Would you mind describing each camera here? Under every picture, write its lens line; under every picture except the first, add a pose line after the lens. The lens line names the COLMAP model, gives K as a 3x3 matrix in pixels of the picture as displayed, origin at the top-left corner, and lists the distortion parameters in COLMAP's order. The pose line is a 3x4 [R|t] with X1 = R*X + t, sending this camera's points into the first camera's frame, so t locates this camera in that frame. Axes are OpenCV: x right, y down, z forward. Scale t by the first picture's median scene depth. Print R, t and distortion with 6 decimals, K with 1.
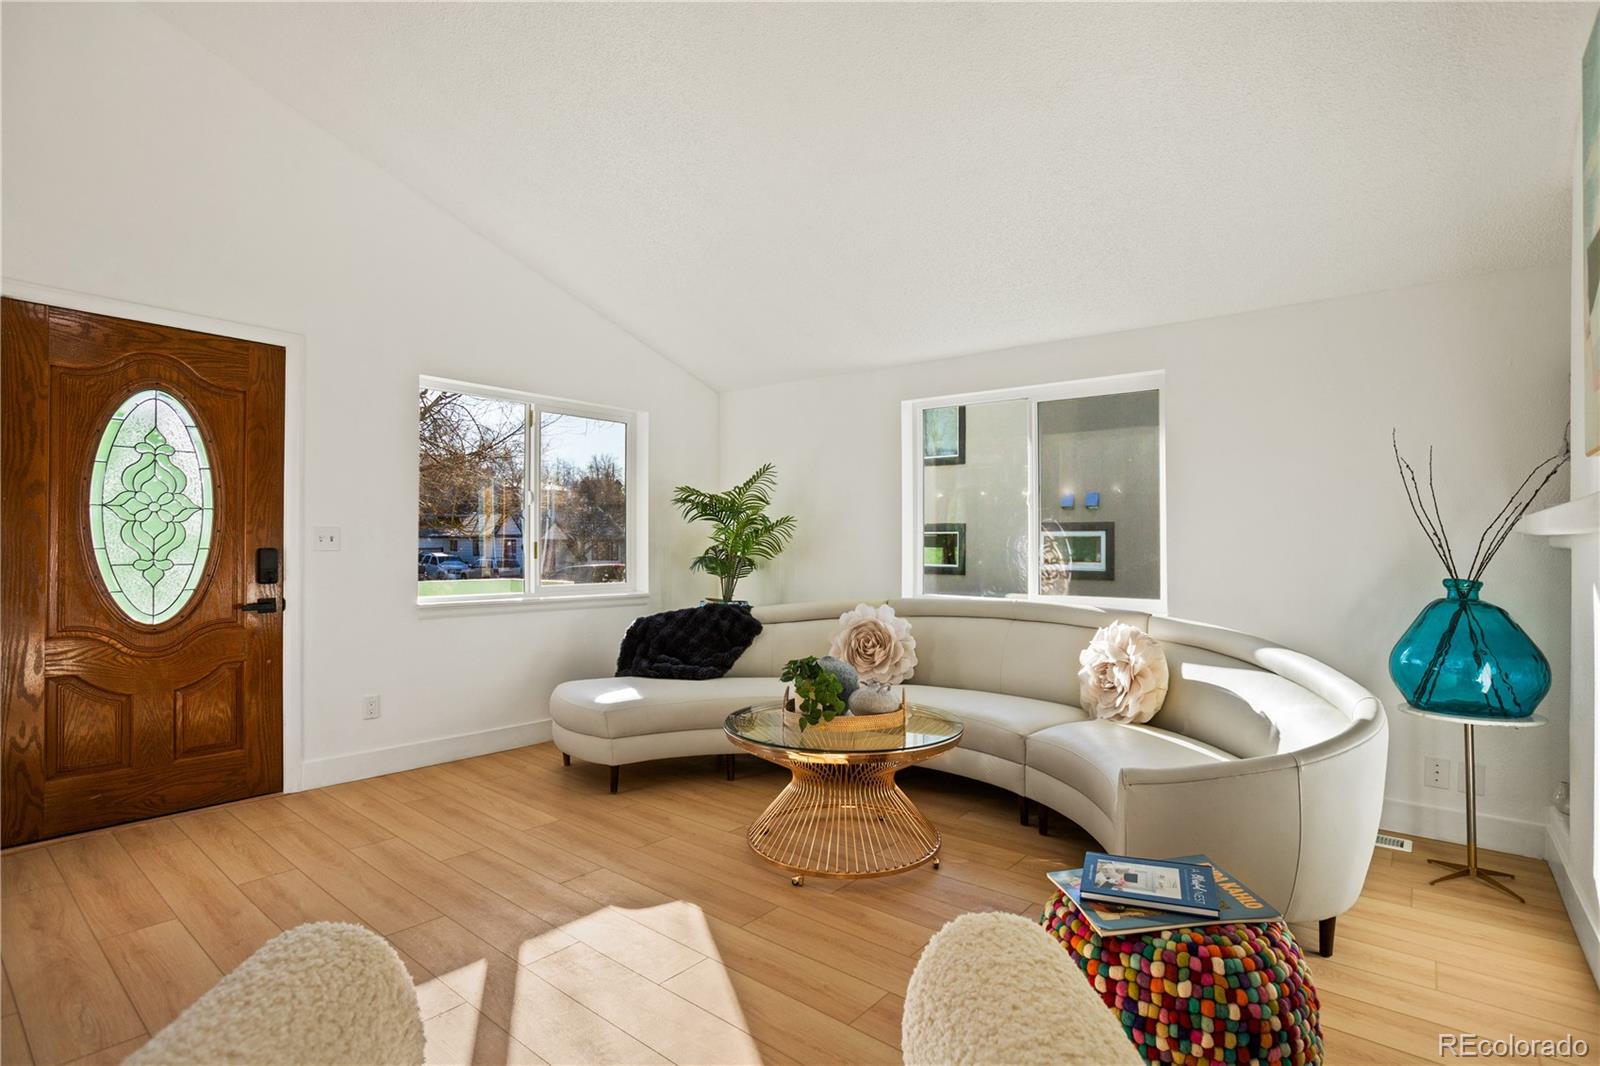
lens RADIAL K [[805.3, 0, 834.9], [0, 805.3, 538.3], [0, 0, 1]] dist [-0.000836, 0.000105]
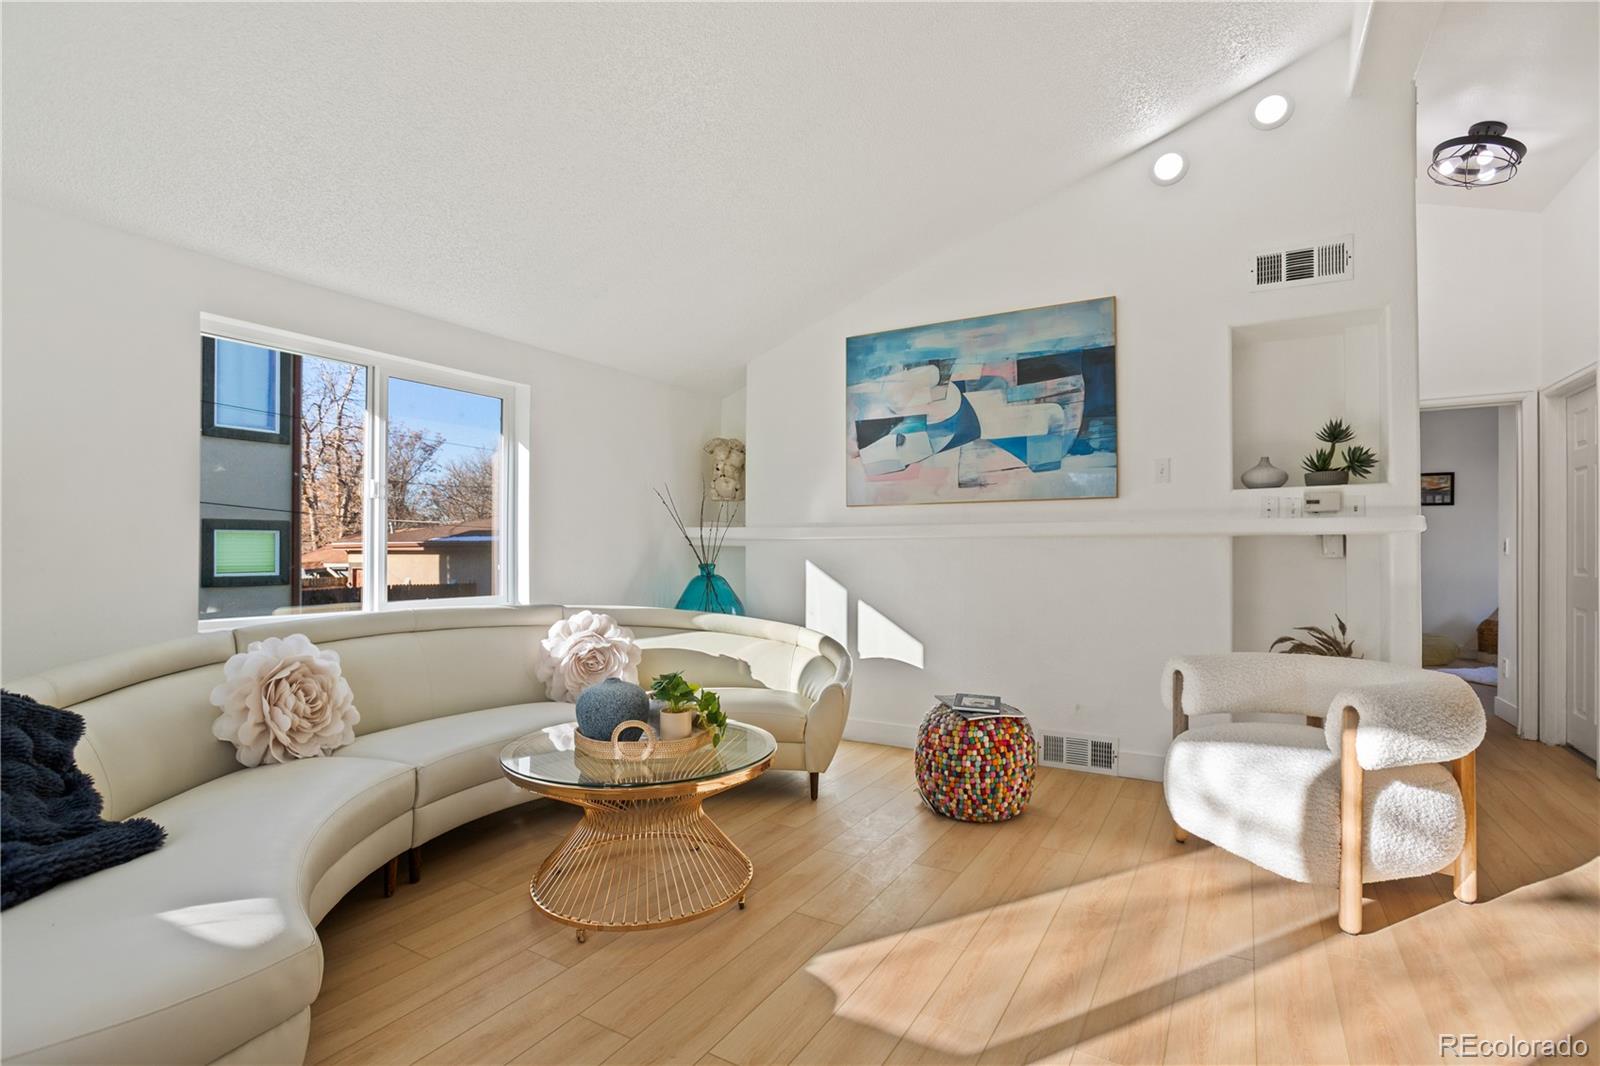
lens RADIAL K [[784.5, 0, 800.0], [0, 784.5, 533.0], [0, 0, 1]] dist [-0.024366, 0.000191]
pose [[-0.143866, 0.007142, 0.989571, -0.919189], [-0.009533, 0.999918, -0.008603, -0.002072], [-0.989551, -0.010671, -0.143786, 1.022125]]
